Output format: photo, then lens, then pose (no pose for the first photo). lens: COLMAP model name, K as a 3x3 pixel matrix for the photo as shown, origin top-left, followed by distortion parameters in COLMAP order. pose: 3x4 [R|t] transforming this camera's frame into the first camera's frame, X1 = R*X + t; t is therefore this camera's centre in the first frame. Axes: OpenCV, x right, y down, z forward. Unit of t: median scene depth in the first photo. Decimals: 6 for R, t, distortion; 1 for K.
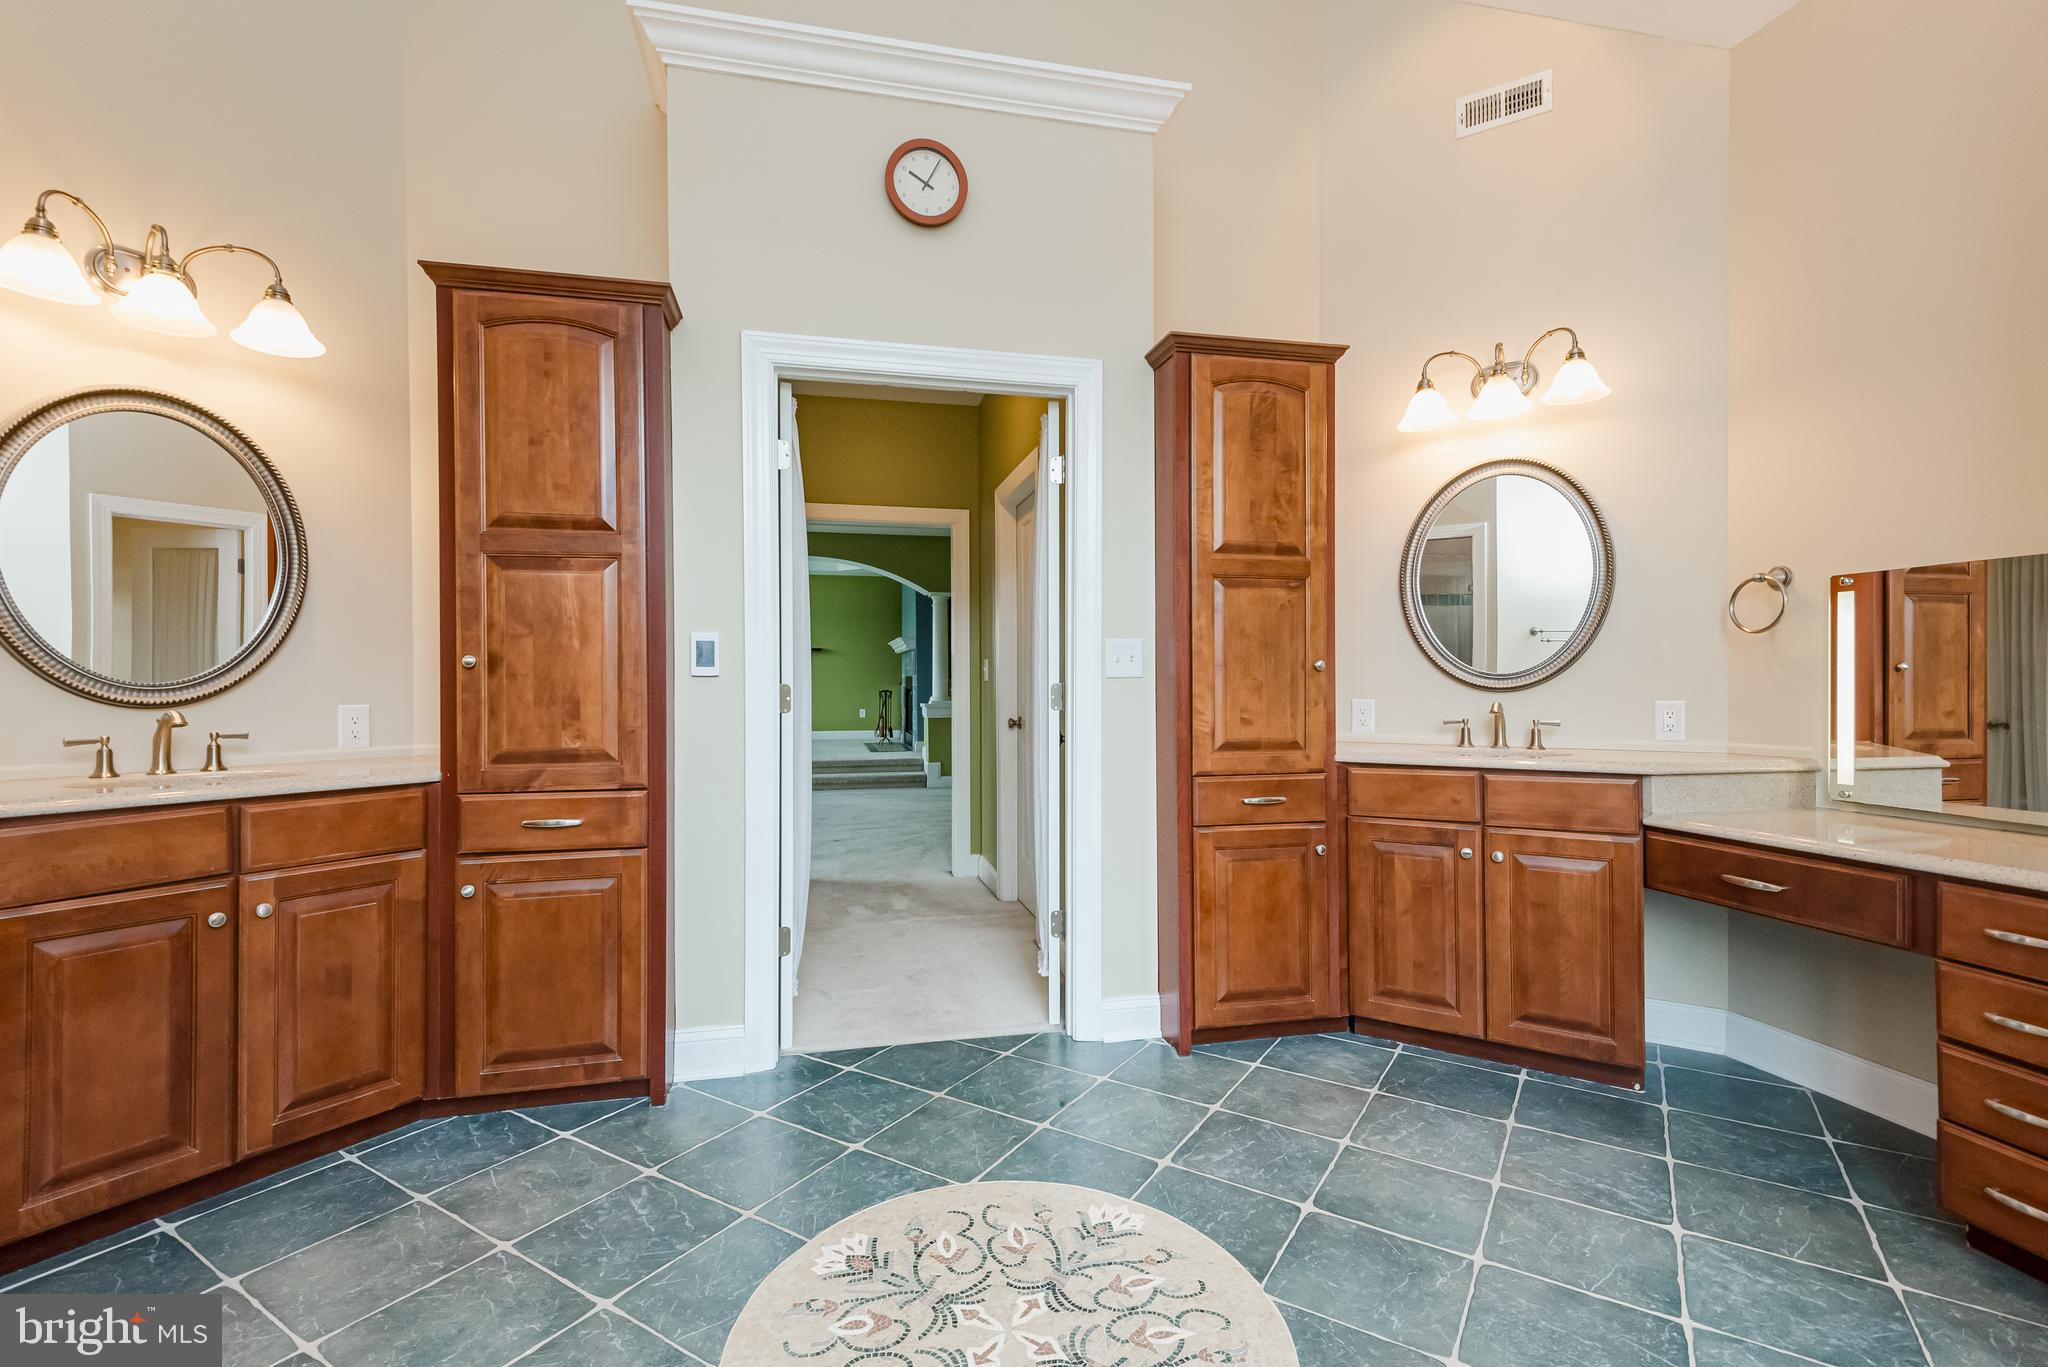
lens RADIAL K [[923.5, 0, 1027.7], [0, 923.5, 671.9], [0, 0, 1]] dist [0.031436, -0.012914]
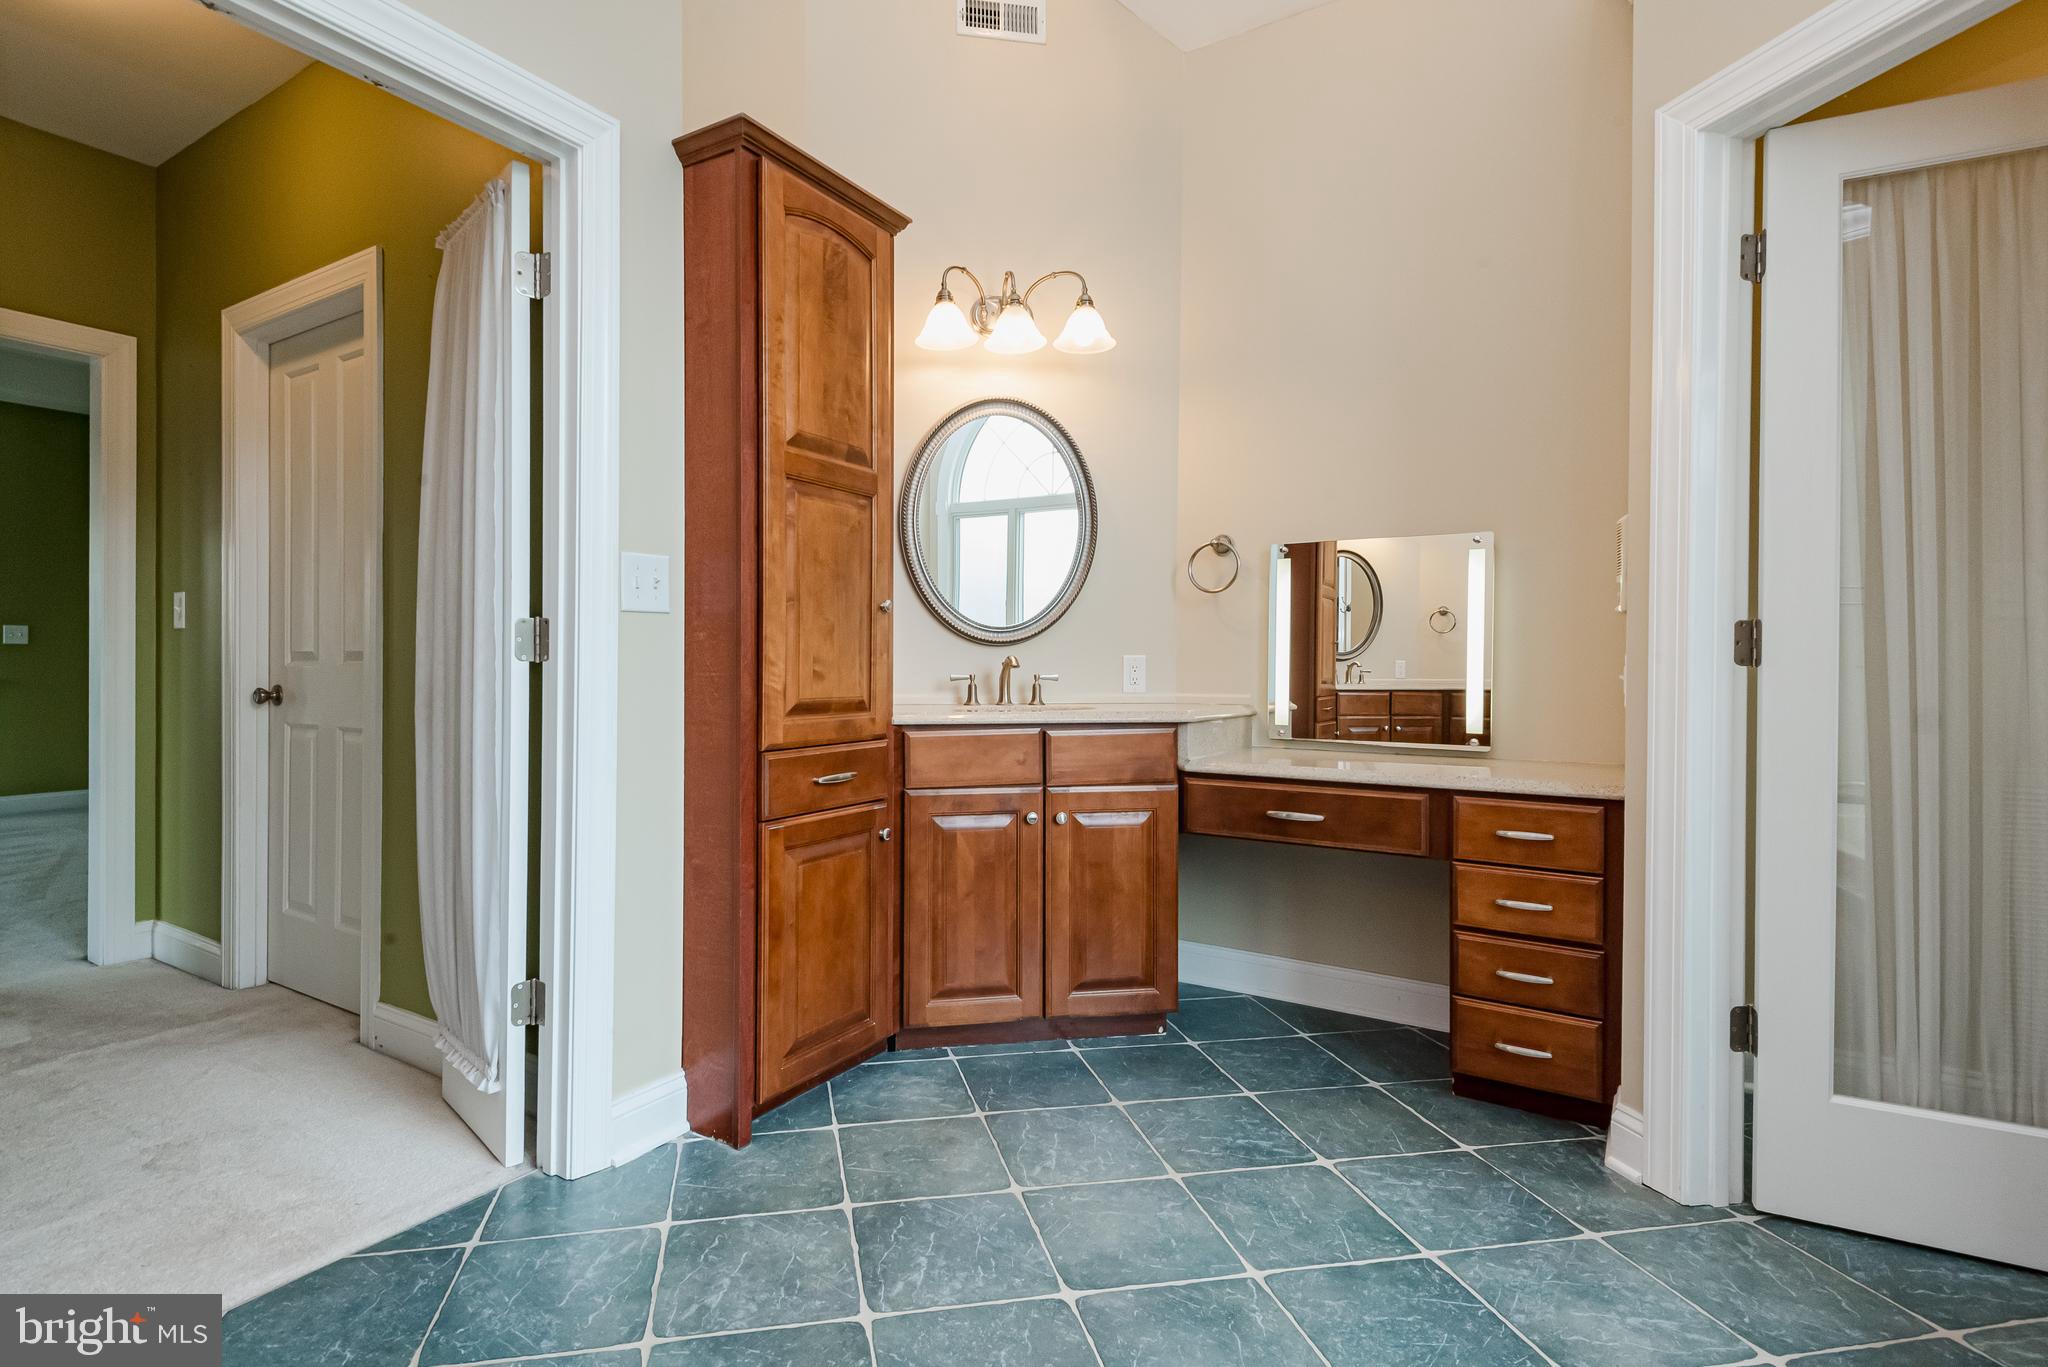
lens RADIAL K [[1010.6, 0, 1022.2], [0, 1010.6, 655.2], [0, 0, 1]] dist [0.041919, -0.025305]
pose [[0.729668, 0.008752, 0.683745, -0.207646], [-0.016310, 0.999856, 0.004607, 0.031009], [-0.683607, -0.014514, 0.729706, 0.285924]]
